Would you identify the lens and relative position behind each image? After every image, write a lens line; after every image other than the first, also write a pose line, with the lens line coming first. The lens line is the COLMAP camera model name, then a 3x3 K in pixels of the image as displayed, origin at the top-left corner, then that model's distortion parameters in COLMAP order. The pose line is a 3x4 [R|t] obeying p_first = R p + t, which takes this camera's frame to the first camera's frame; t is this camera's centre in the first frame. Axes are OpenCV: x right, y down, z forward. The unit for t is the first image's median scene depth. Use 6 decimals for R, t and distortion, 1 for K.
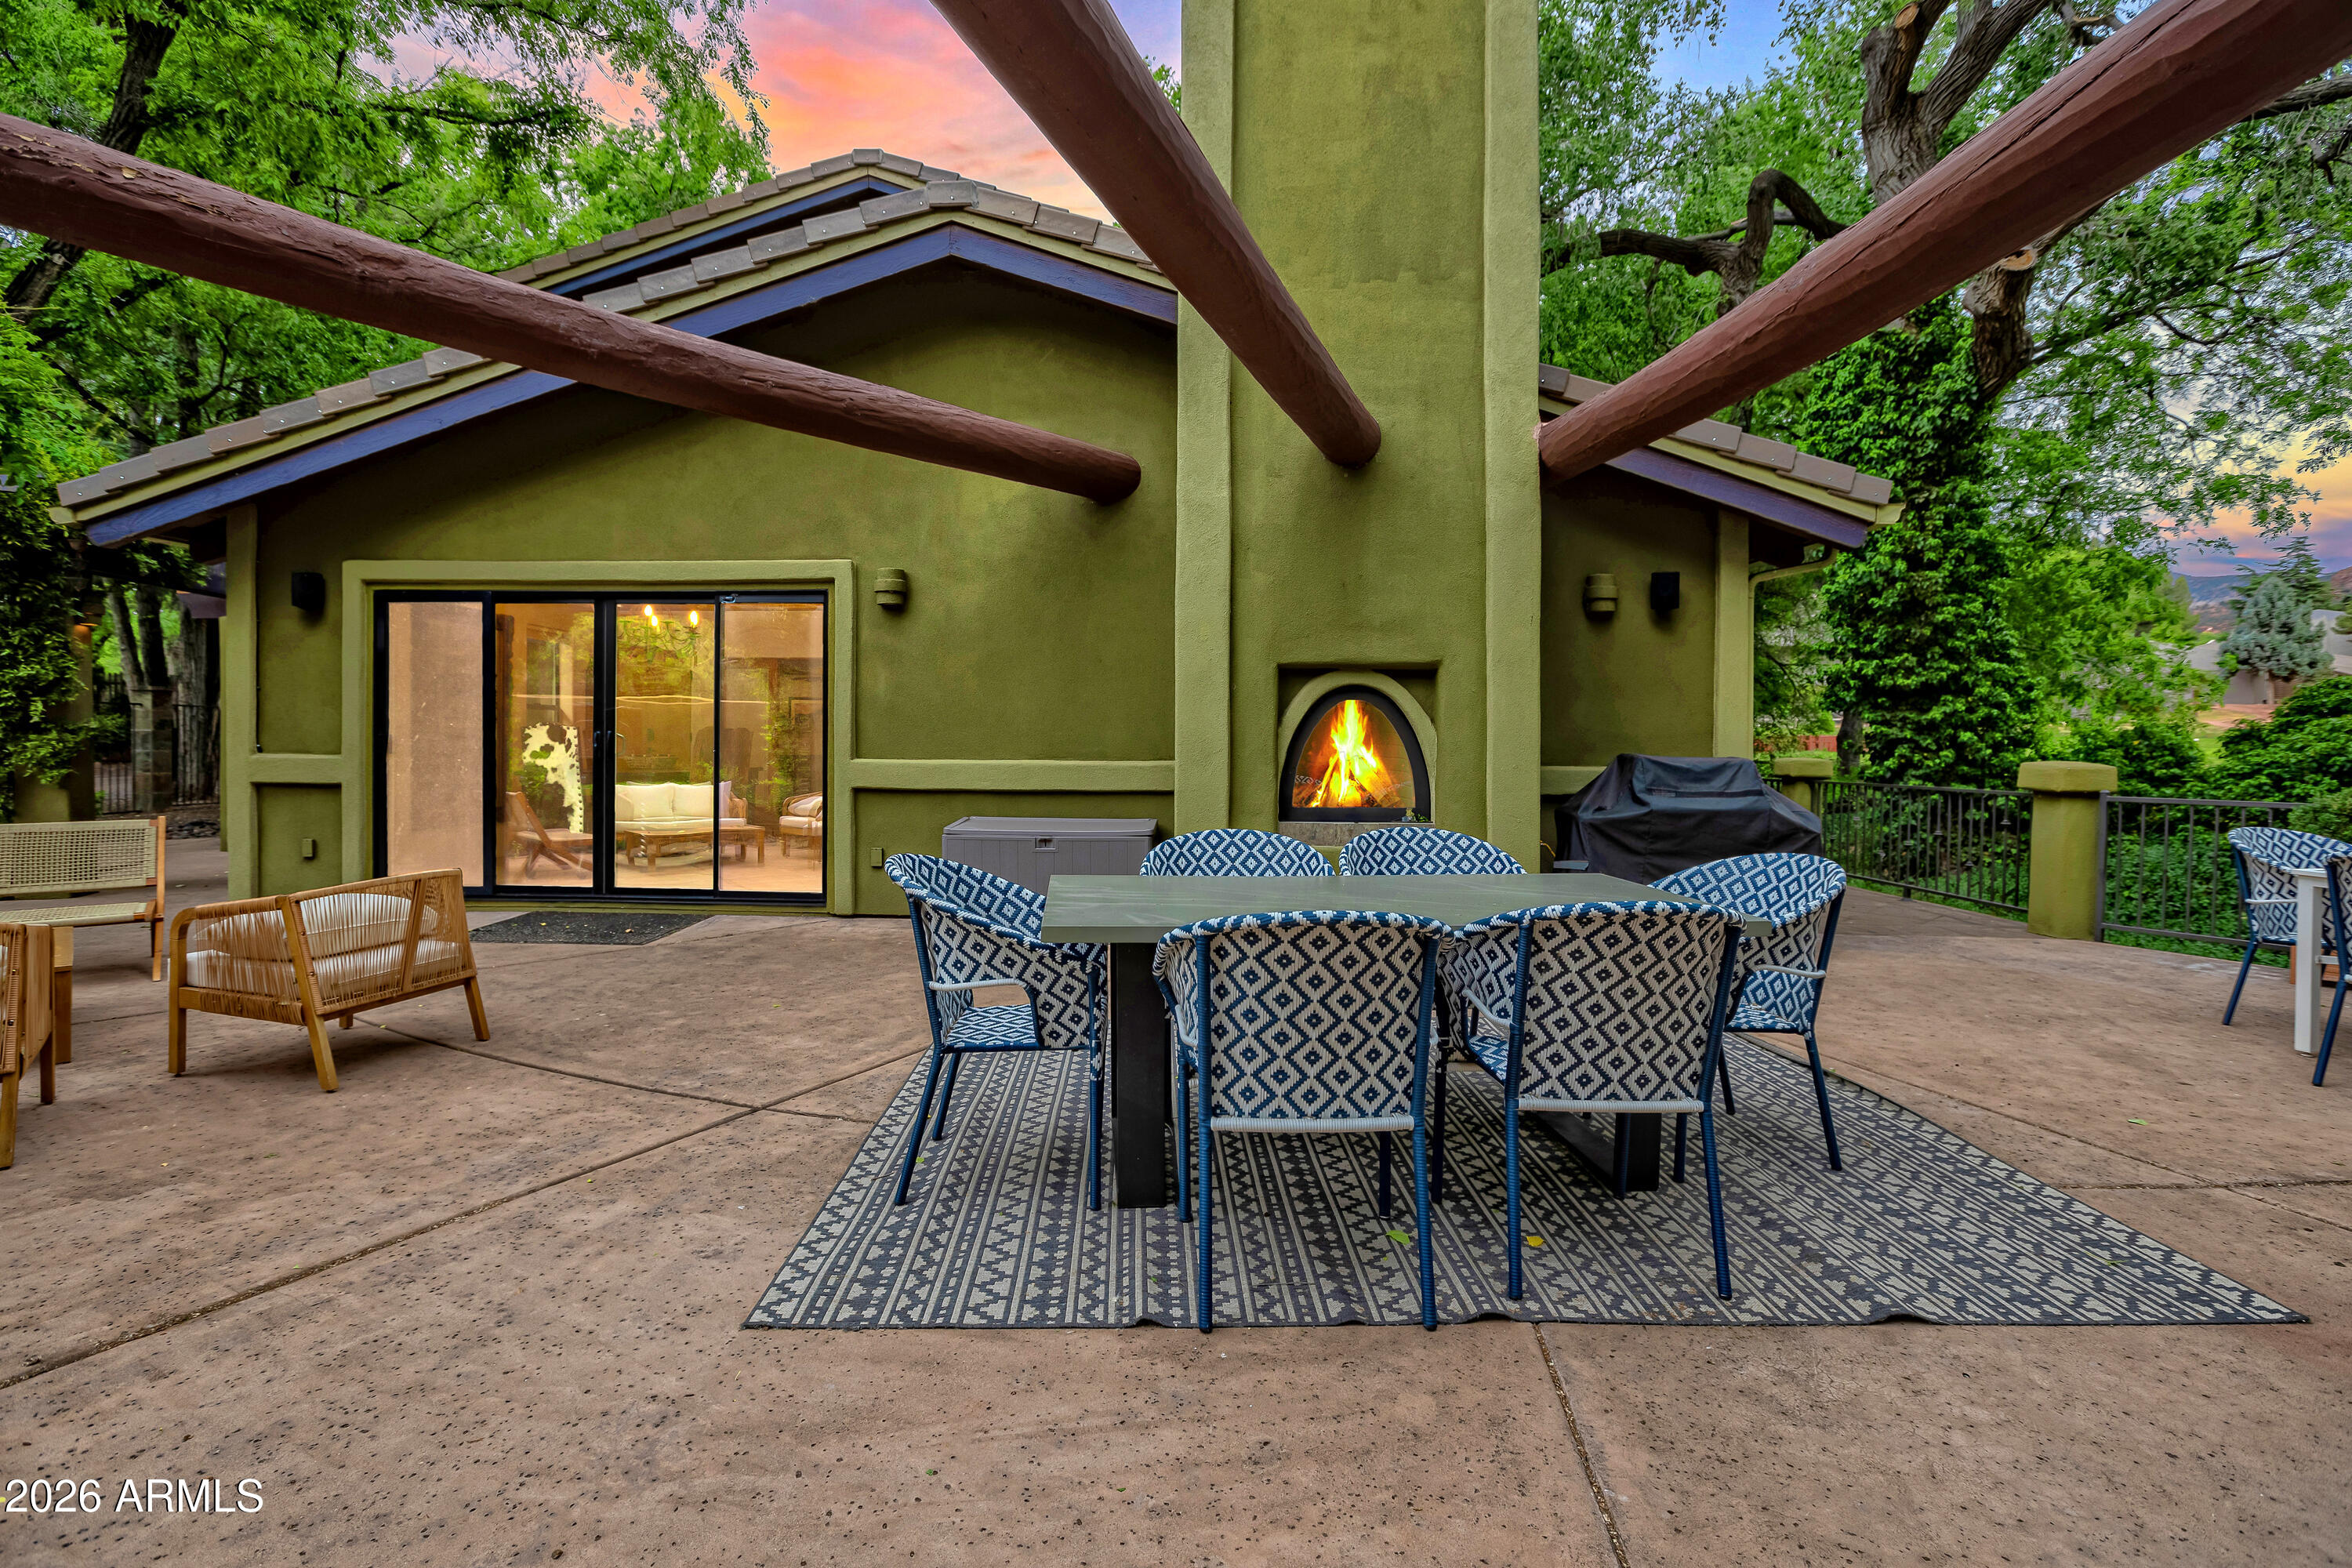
lens RADIAL K [[1097.7, 0, 1190.6], [0, 1097.7, 763.3], [0, 0, 1]] dist [-0.037875, 0.011129]
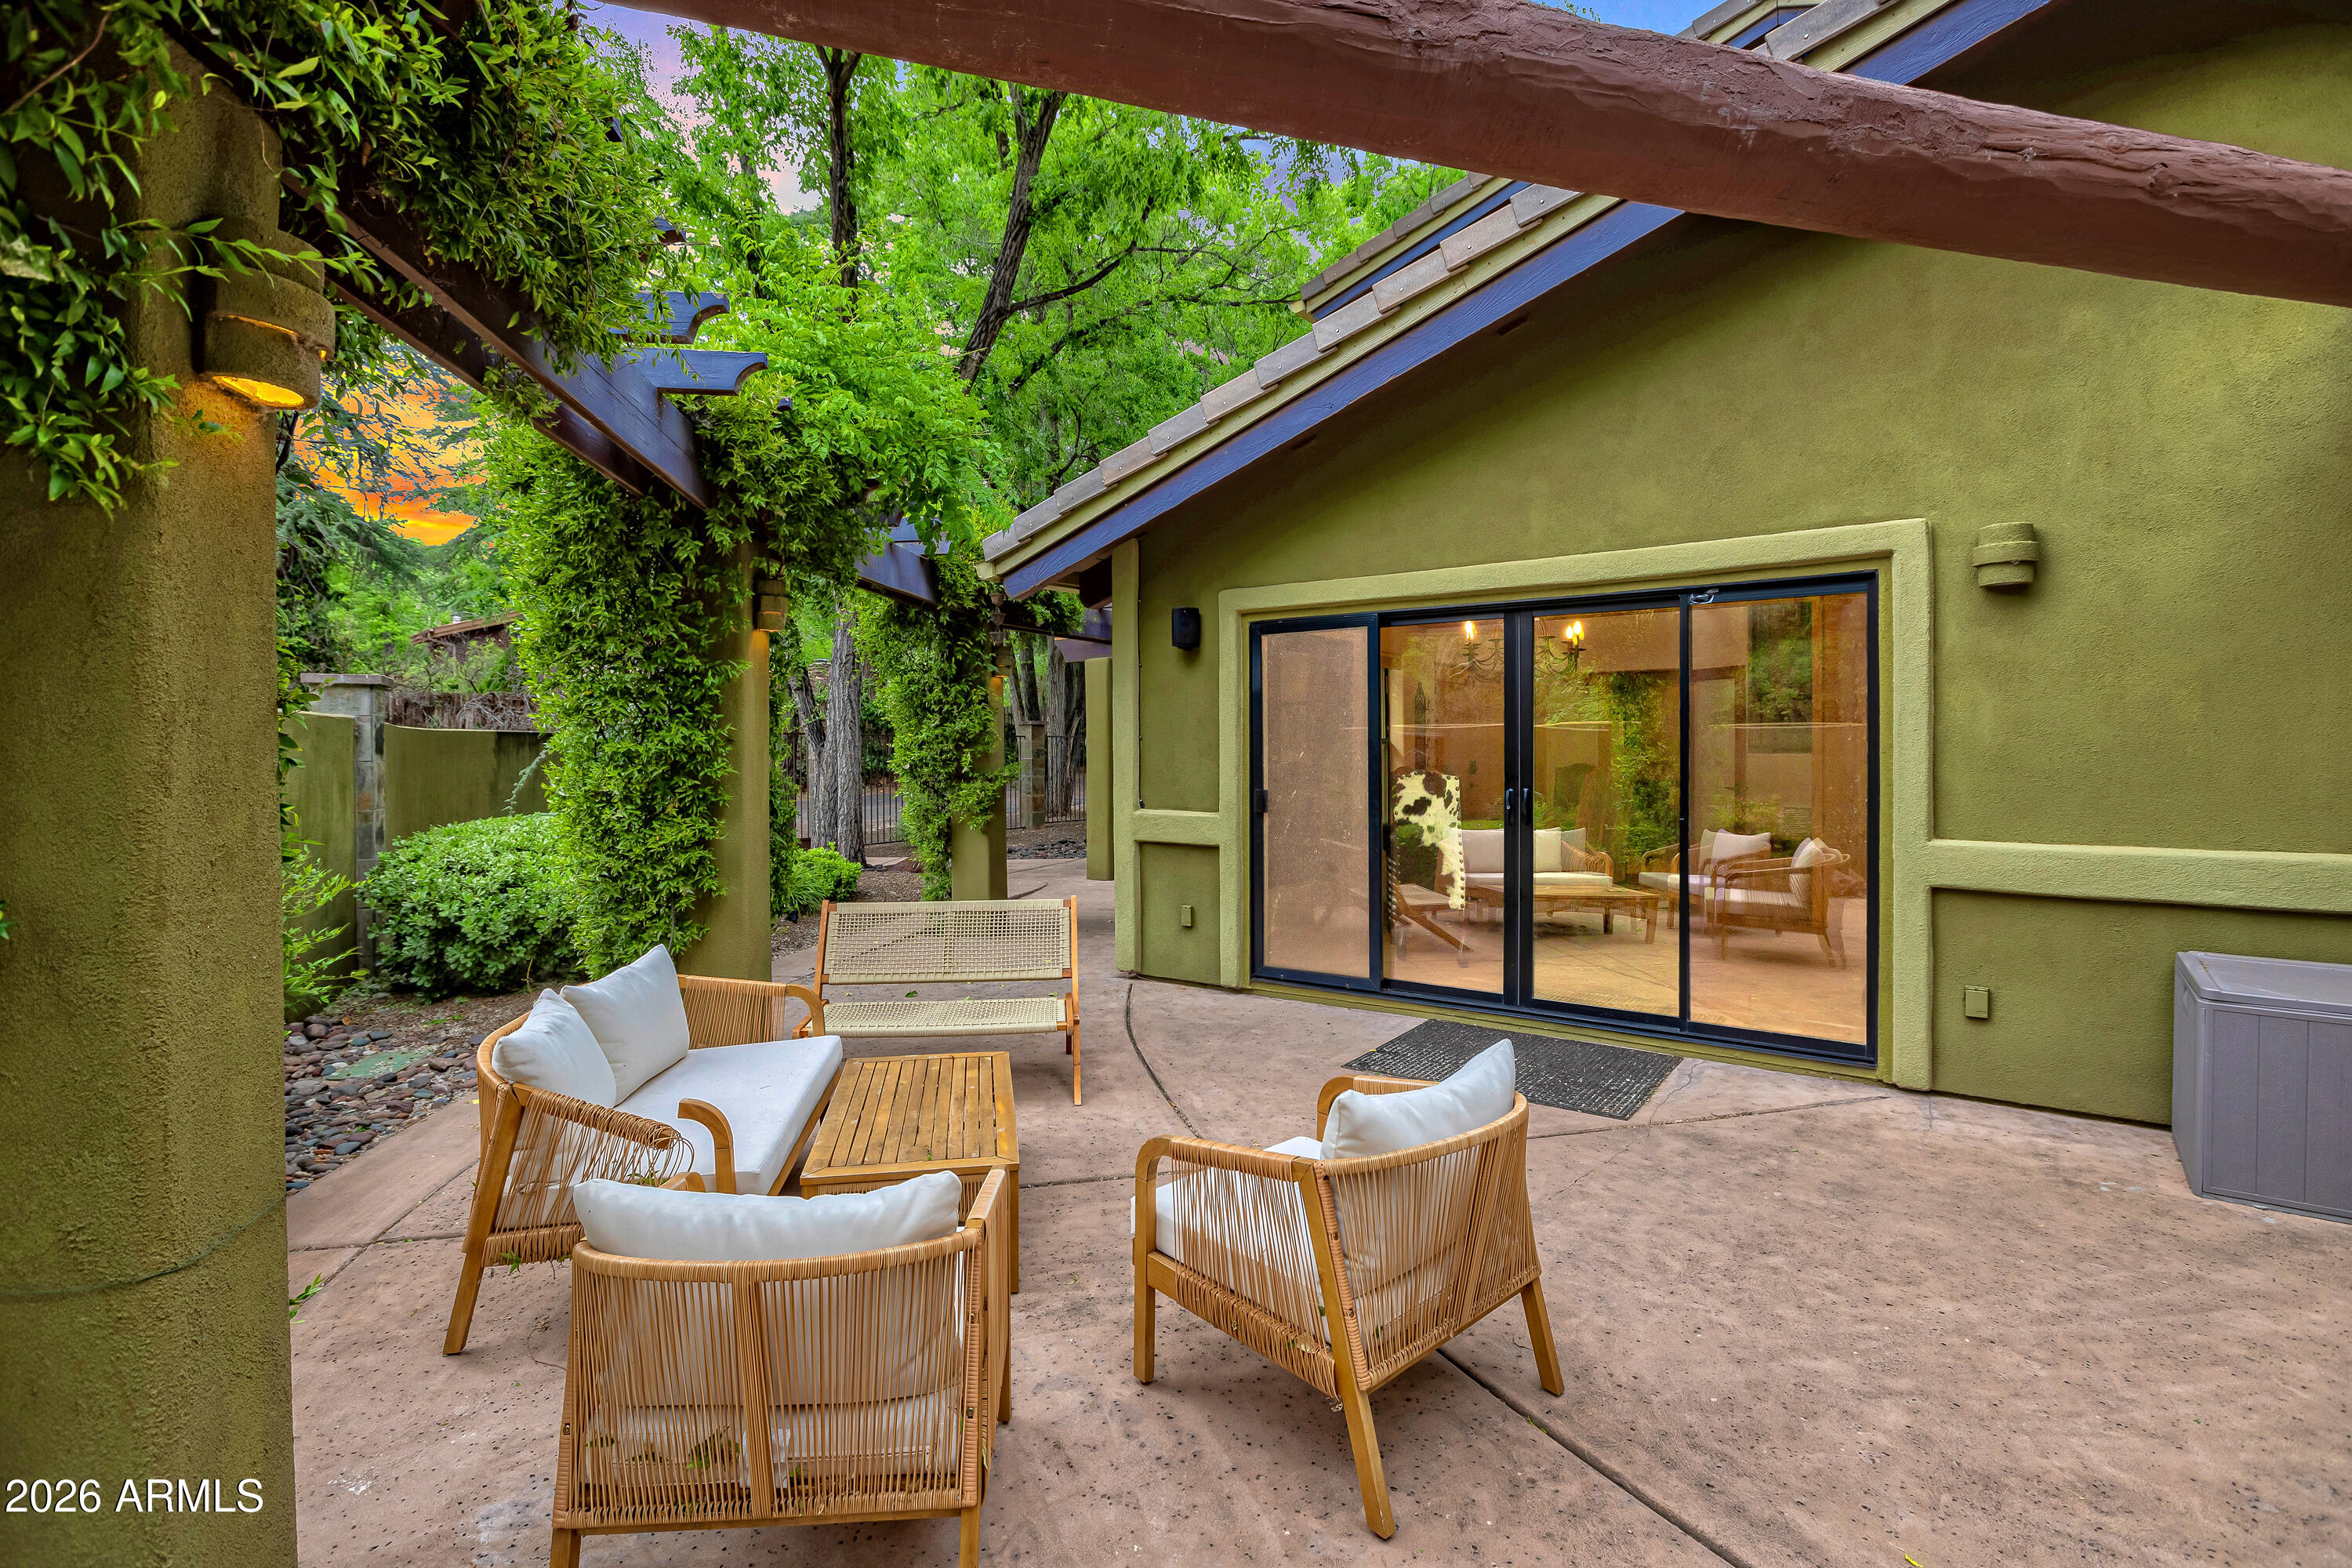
lens RADIAL K [[1097.7, 0, 1190.6], [0, 1097.7, 763.3], [0, 0, 1]] dist [-0.037875, 0.011129]
pose [[0.816424, -0.003956, -0.577439, -0.312408], [0.003137, 0.999992, -0.002415, -0.049770], [0.577444, 0.000160, 0.816430, 0.274751]]
